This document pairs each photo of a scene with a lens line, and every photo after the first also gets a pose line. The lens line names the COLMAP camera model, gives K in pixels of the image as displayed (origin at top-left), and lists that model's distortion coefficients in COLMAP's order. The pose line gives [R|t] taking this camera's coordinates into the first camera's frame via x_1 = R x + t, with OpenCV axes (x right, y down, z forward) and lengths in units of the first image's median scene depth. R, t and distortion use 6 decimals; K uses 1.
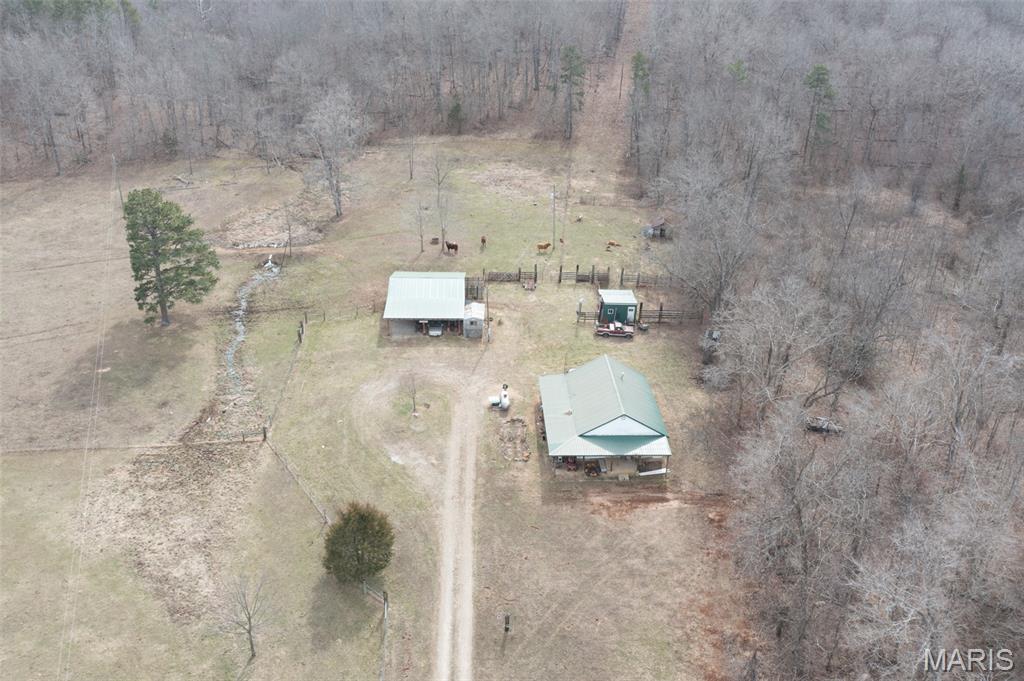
lens RADIAL K [[810.6, 0, 509.6], [0, 810.6, 339.5], [0, 0, 1]] dist [-0.002830, -0.004015]
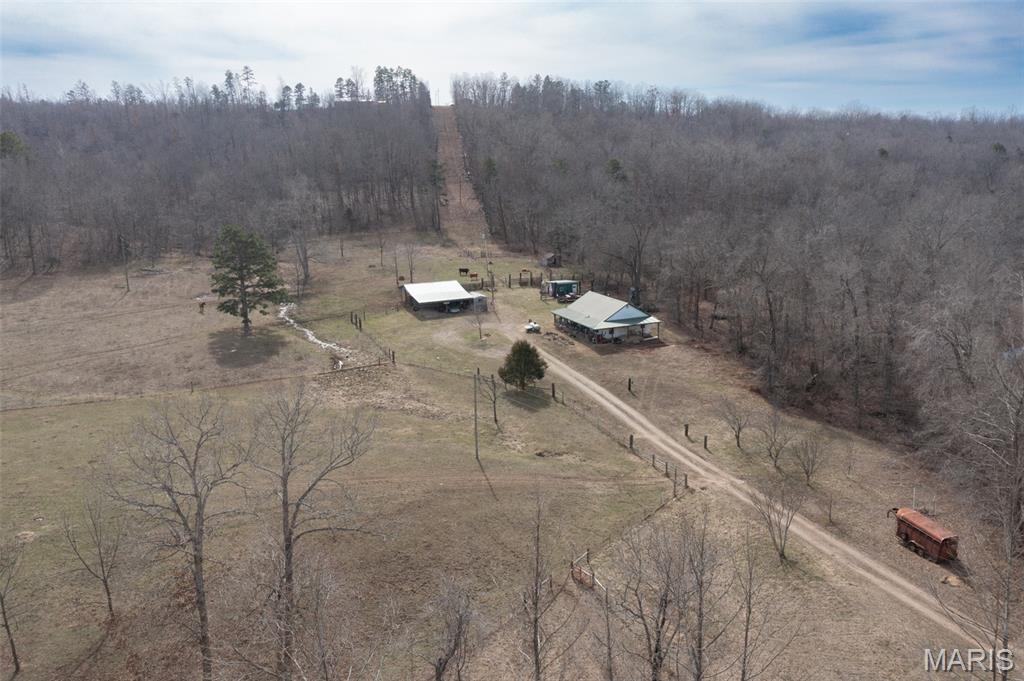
lens RADIAL K [[810.6, 0, 509.6], [0, 810.6, 339.5], [0, 0, 1]] dist [-0.002830, -0.004015]
pose [[0.936391, -0.119738, 0.329902, -0.552003], [0.189213, 0.963926, -0.187204, 0.374146], [-0.295585, 0.237717, 0.925267, -0.358020]]
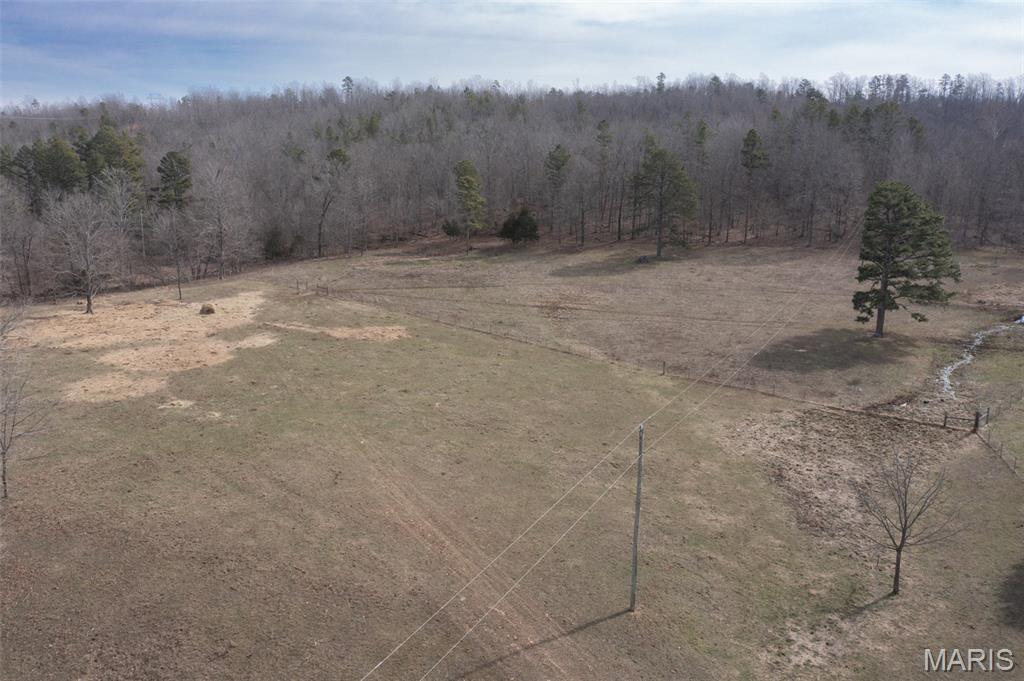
lens RADIAL K [[810.6, 0, 509.6], [0, 810.6, 339.5], [0, 0, 1]] dist [-0.002830, -0.004015]
pose [[0.649283, 0.127103, -0.749851, -0.031303], [-0.322095, 0.939108, -0.119714, 0.260932], [0.688975, 0.319251, 0.650686, 0.187492]]
